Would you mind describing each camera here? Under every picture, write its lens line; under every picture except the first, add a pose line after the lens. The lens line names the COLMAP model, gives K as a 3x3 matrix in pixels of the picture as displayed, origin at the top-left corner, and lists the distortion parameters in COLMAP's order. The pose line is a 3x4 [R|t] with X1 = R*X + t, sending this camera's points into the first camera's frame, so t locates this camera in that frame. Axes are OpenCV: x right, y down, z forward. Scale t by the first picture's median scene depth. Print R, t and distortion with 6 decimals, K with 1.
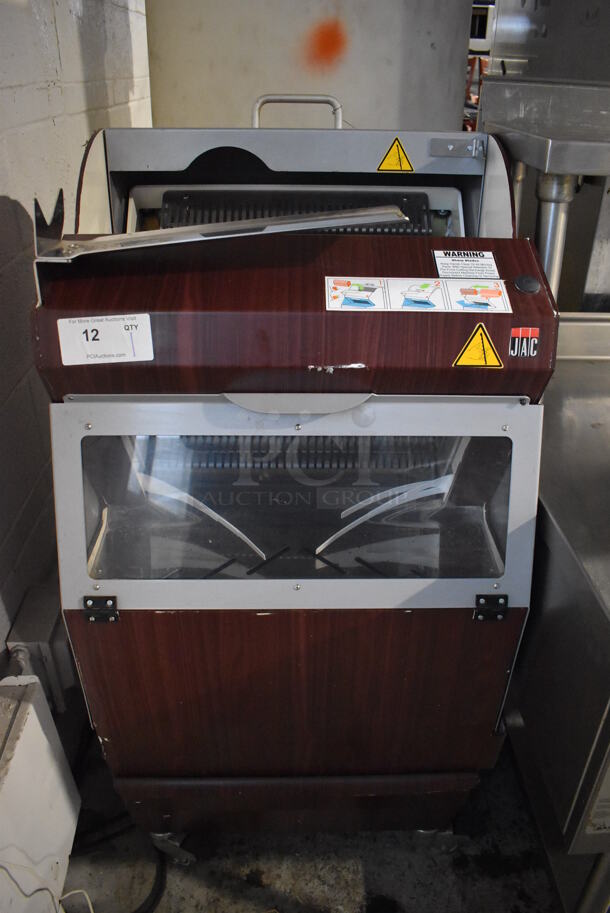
lens RADIAL K [[704.9, 0, 305.4], [0, 704.9, 468.5], [0, 0, 1]] dist [-0.092161, 0.008608]
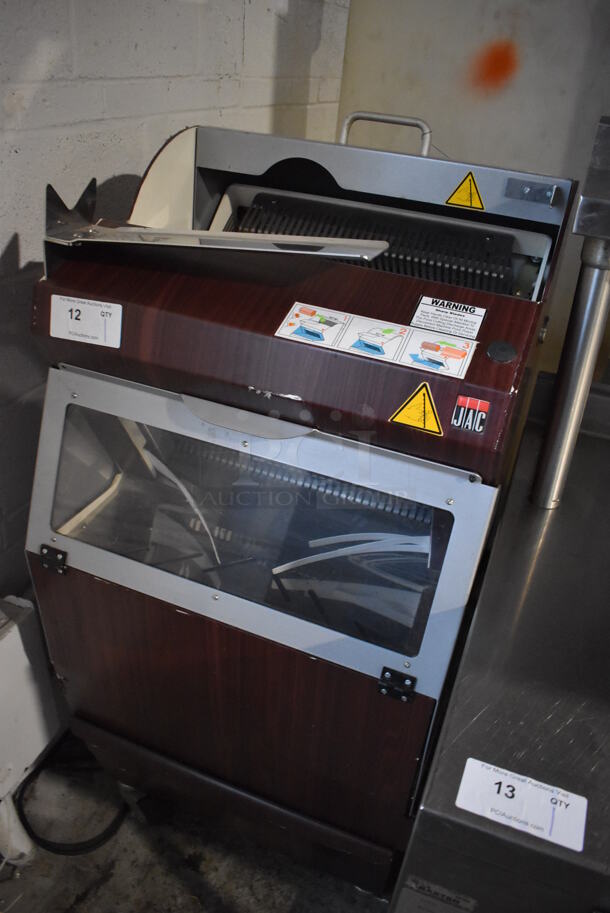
lens RADIAL K [[704.9, 0, 305.4], [0, 704.9, 468.5], [0, 0, 1]] dist [-0.092161, 0.008608]
pose [[0.915981, 0.260283, -0.305338, 0.382937], [-0.260651, 0.964590, 0.040330, -0.087889], [0.305023, 0.042646, 0.951390, 0.075888]]
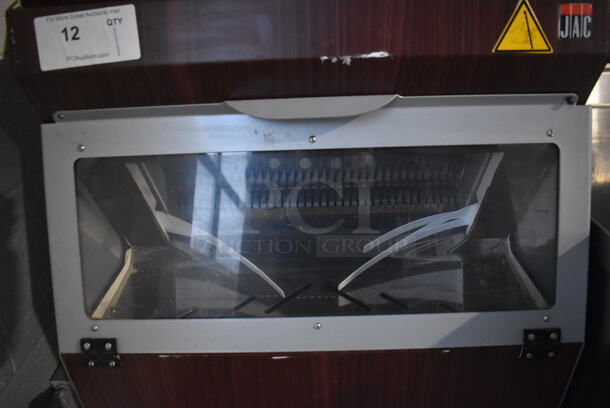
lens RADIAL K [[470.9, 0, 305.0], [0, 470.9, 204.0], [0, 0, 1]] dist [-0.092161, 0.008608]
pose [[0.998030, -0.031118, -0.054482, 0.009467], [0.026141, 0.995617, -0.089792, 0.073263], [0.057037, 0.088190, 0.994469, 0.427143]]
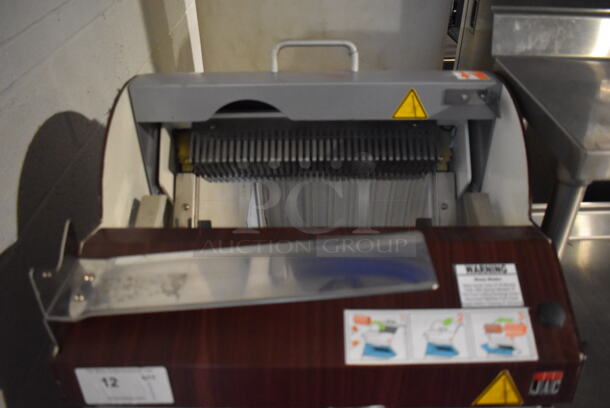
lens RADIAL K [[470.9, 0, 305.0], [0, 470.9, 204.0], [0, 0, 1]] dist [-0.092161, 0.008608]
pose [[0.999304, -0.006706, -0.036687, -0.001873], [0.010763, 0.993702, 0.111535, -0.471228], [0.035708, -0.111852, 0.993083, 0.352649]]
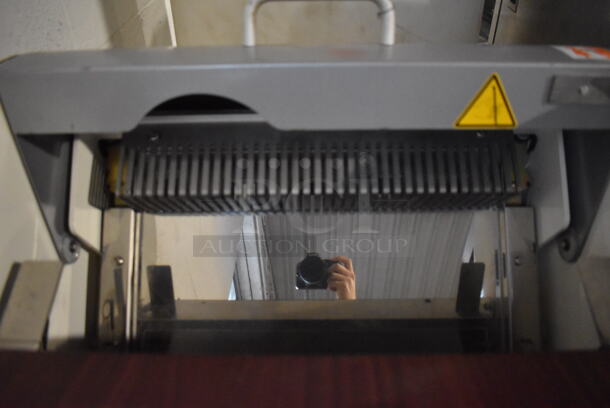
lens RADIAL K [[470.9, 0, 305.0], [0, 470.9, 204.0], [0, 0, 1]] dist [-0.092161, 0.008608]
pose [[0.999125, -0.005142, -0.041516, -0.009135], [0.010116, 0.992660, 0.120514, -0.510196], [0.040591, -0.120828, 0.991843, 0.733527]]
